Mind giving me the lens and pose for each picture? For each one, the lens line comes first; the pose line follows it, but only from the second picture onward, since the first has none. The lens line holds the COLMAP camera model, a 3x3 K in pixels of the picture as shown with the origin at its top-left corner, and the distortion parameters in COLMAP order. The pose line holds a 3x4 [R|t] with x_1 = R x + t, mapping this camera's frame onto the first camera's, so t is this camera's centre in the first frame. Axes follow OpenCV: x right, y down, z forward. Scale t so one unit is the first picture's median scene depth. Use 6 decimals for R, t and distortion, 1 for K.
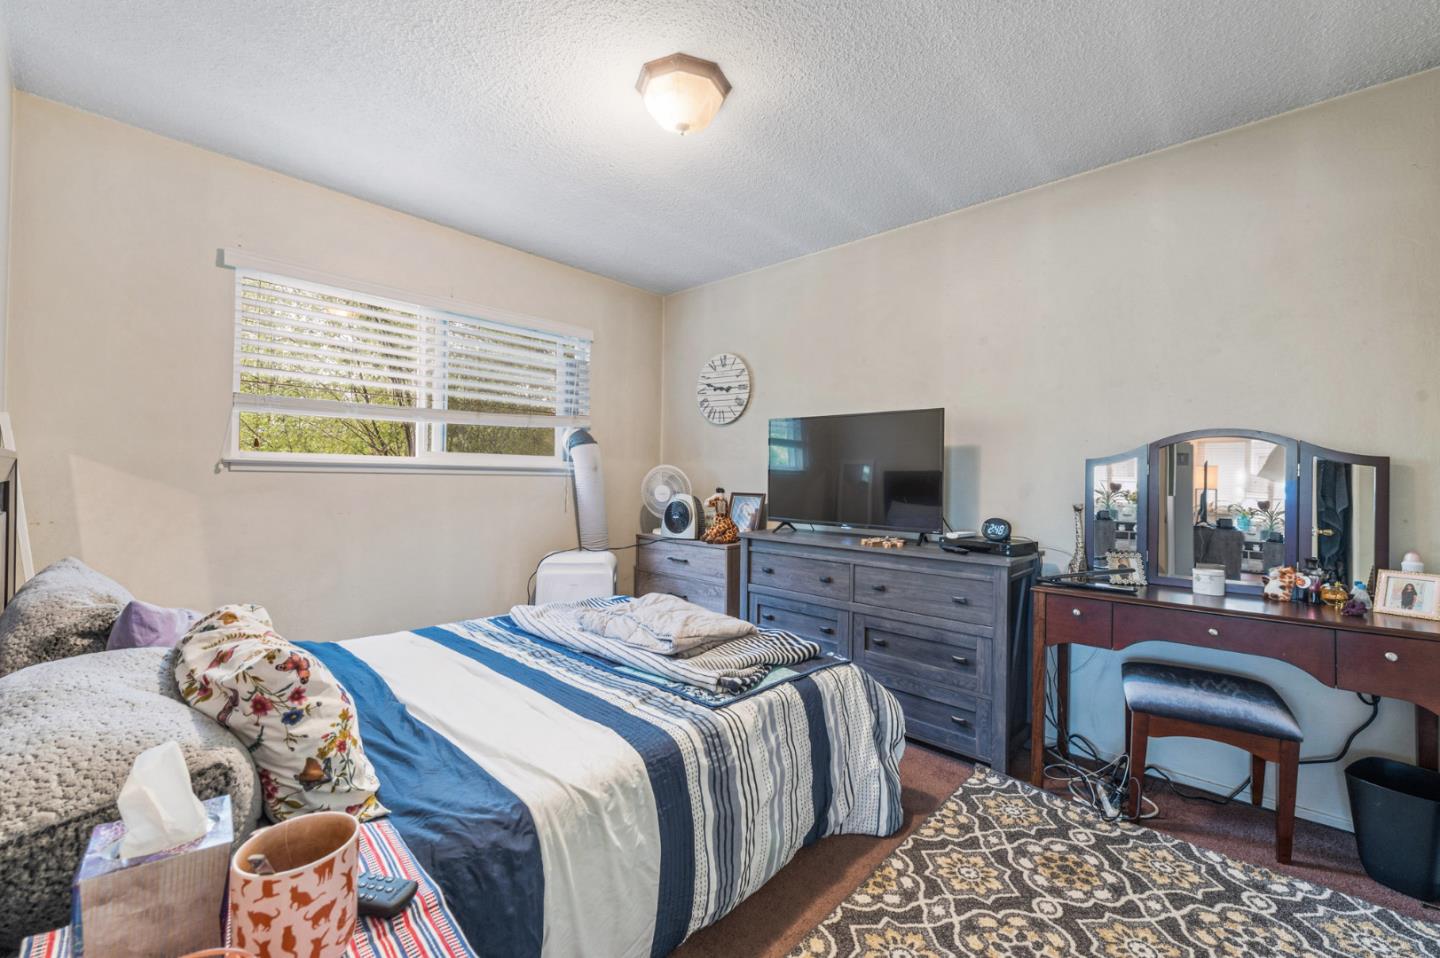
lens RADIAL K [[570.6, 0, 728.6], [0, 570.6, 484.8], [0, 0, 1]] dist [0.007167, -0.000427]
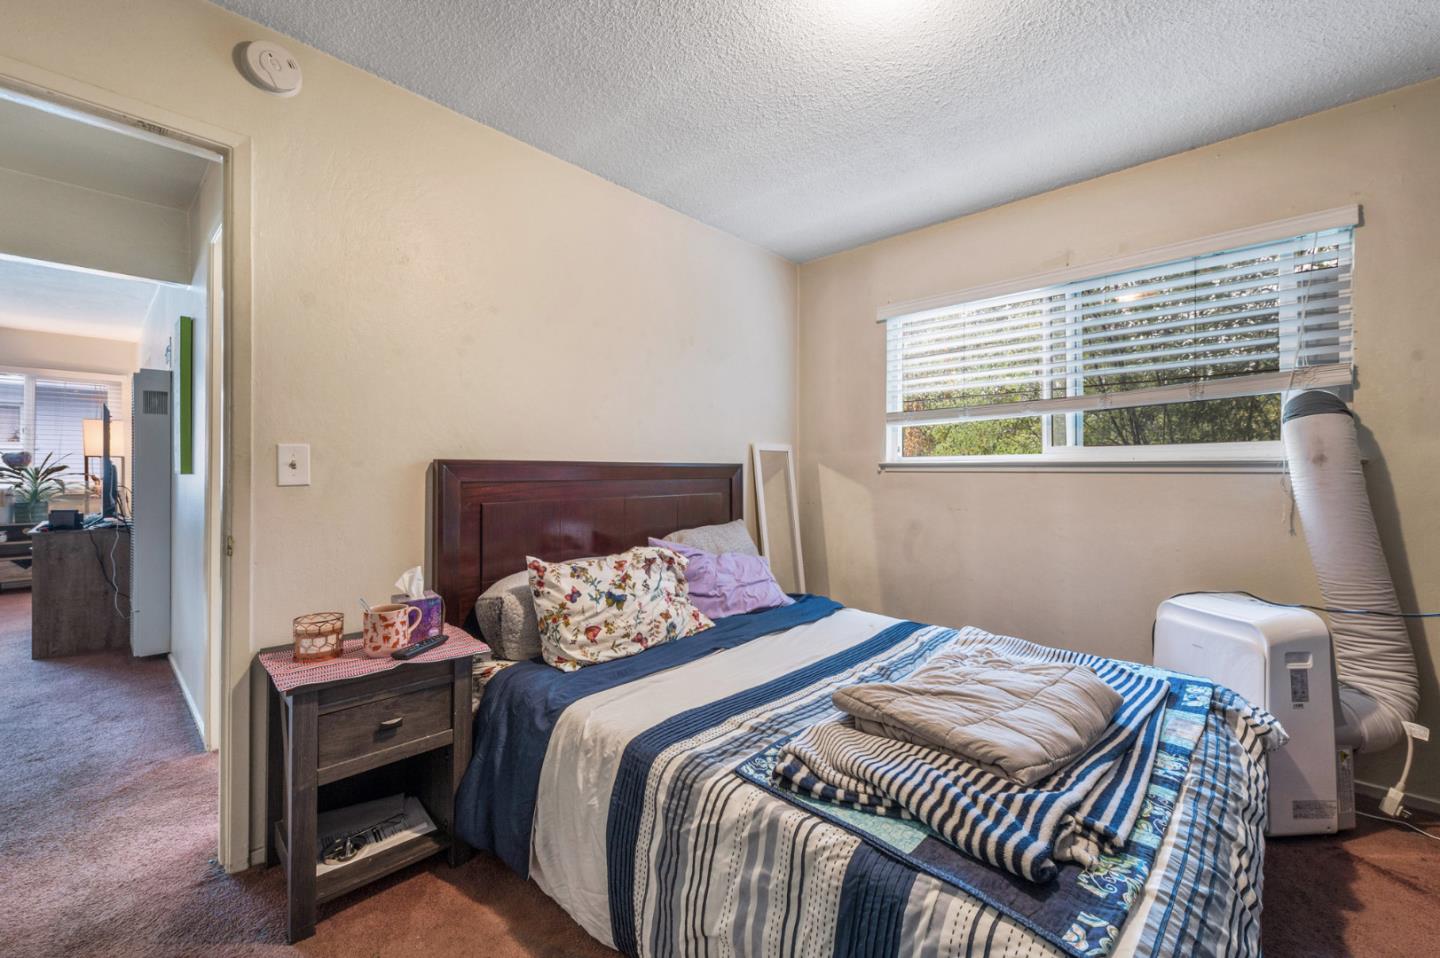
lens RADIAL K [[609.2, 0, 757.8], [0, 609.2, 464.8], [0, 0, 1]] dist [0.010819, -0.002707]
pose [[-0.005127, -0.026113, -0.999646, 0.665372], [-0.009785, 0.999612, -0.026062, -0.000355], [0.999939, 0.009648, -0.005381, 0.849140]]
